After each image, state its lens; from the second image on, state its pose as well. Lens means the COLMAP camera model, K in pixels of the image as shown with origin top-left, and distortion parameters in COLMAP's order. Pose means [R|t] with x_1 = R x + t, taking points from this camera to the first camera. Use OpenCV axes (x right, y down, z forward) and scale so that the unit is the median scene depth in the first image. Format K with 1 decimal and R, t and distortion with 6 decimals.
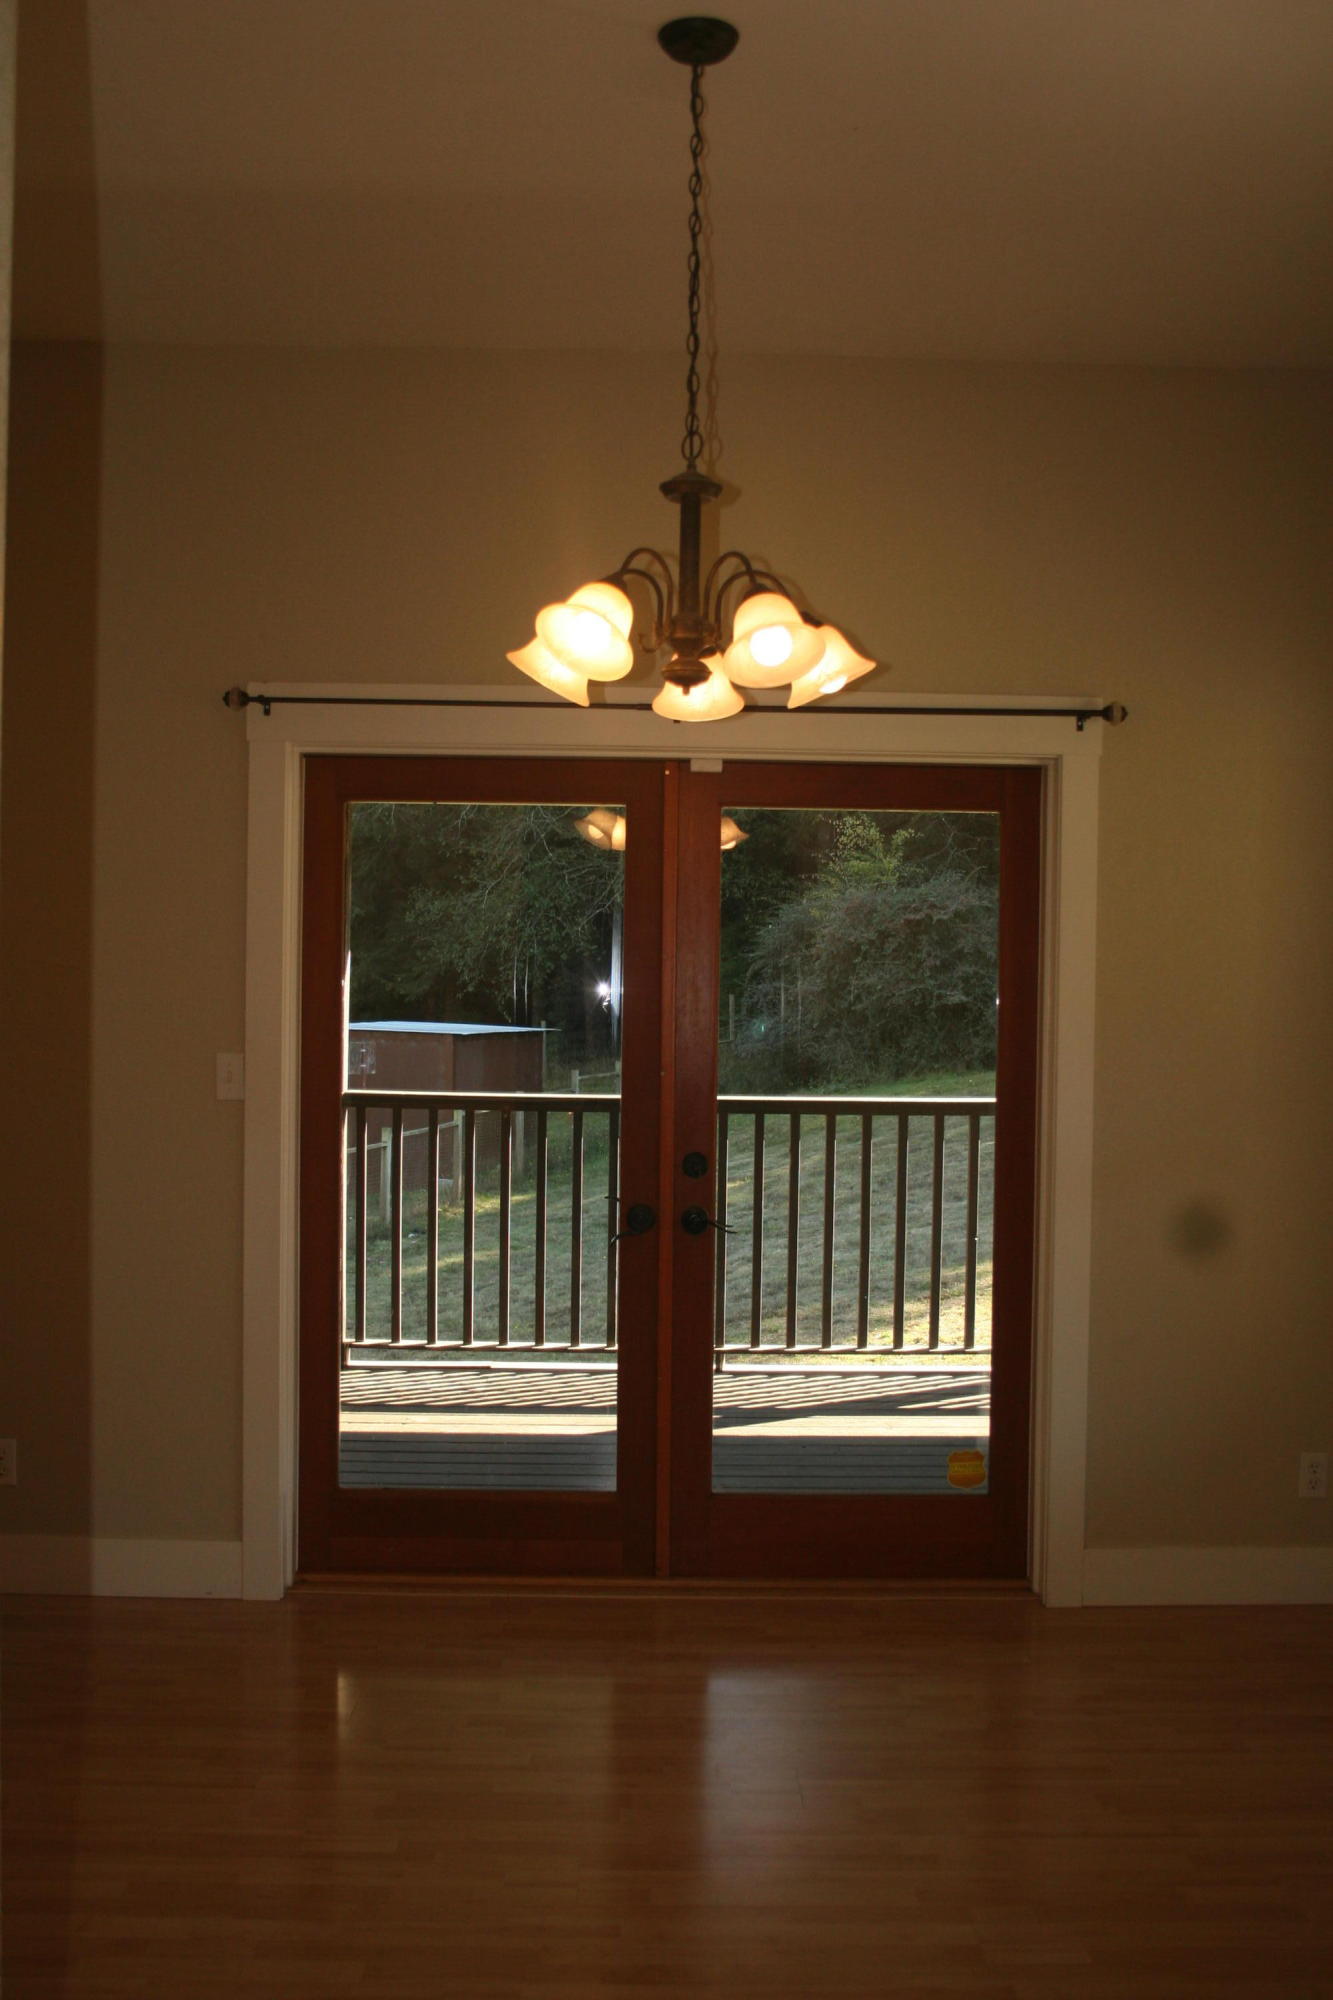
lens RADIAL K [[1728.3, 0, 666.4], [0, 1728.3, 1029.9], [0, 0, 1]] dist [-0.102520, 0.003208]
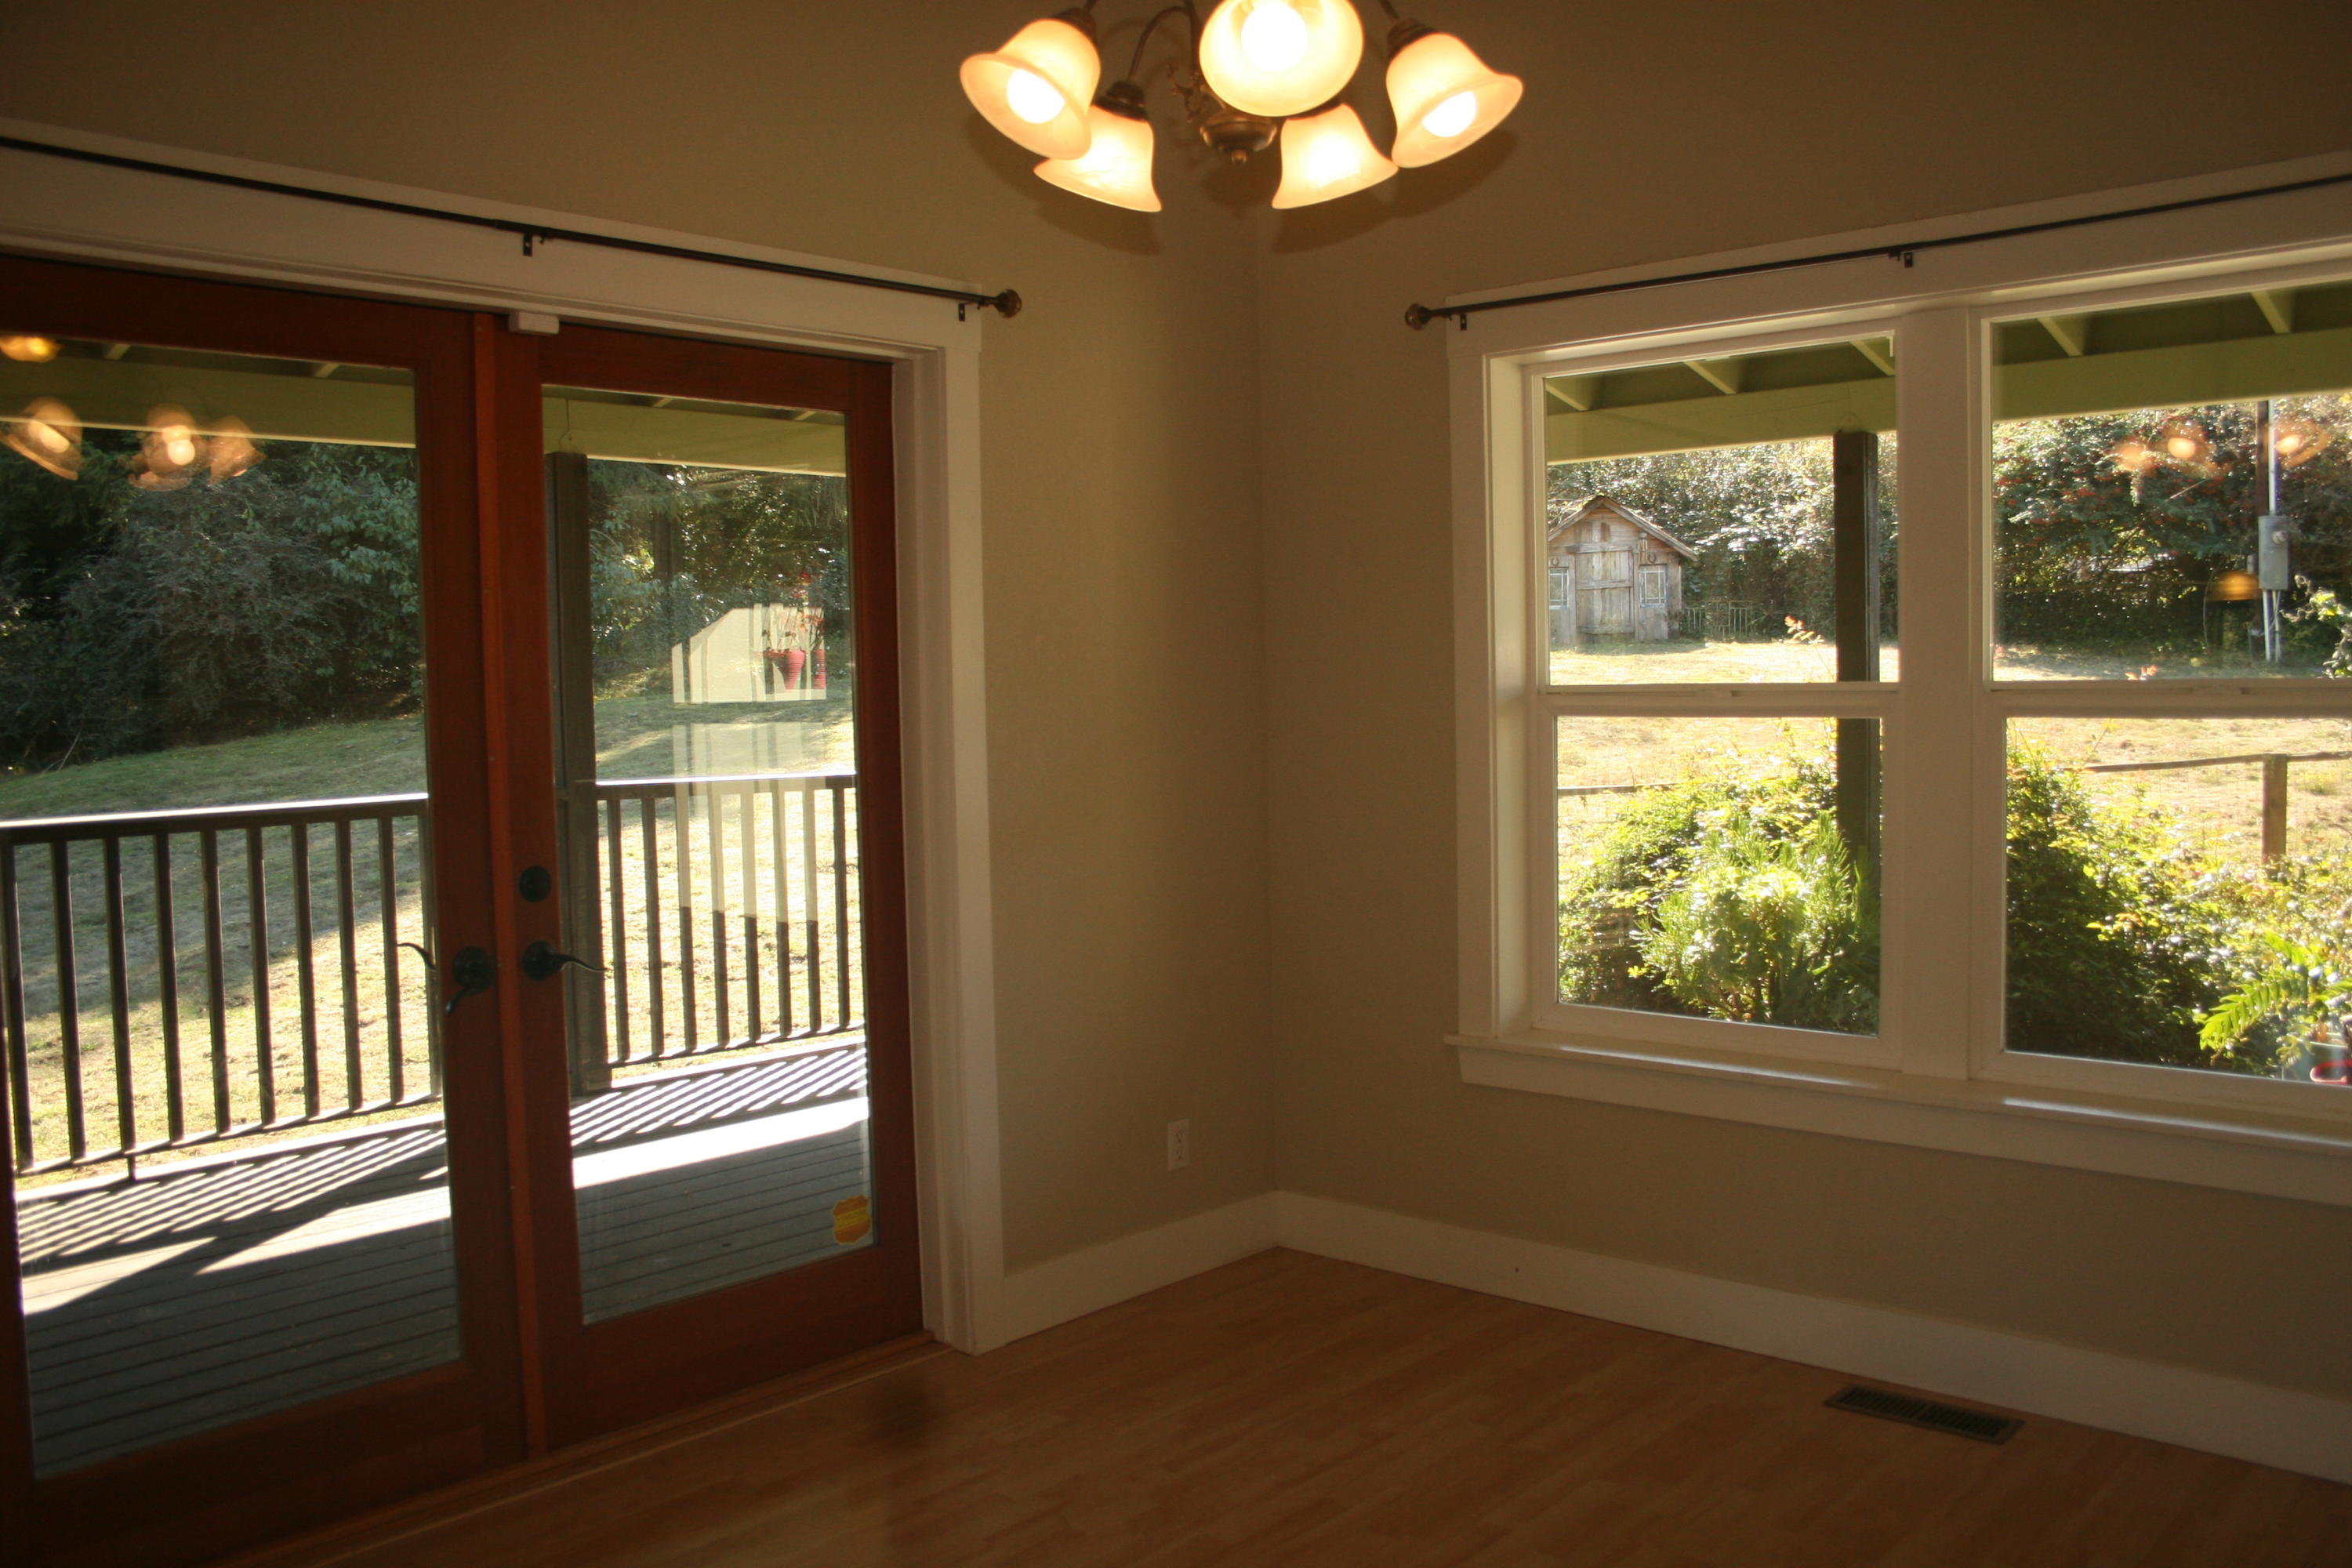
lens RADIAL K [[1944.5, 0, 1214.7], [0, 1944.5, 775.9], [0, 0, 1]] dist [-0.111704, 0.007779]
pose [[0.683383, -0.065347, 0.727130, -0.370487], [0.042838, 0.997859, 0.049417, 0.007554], [-0.728802, -0.002622, 0.684719, 0.251021]]
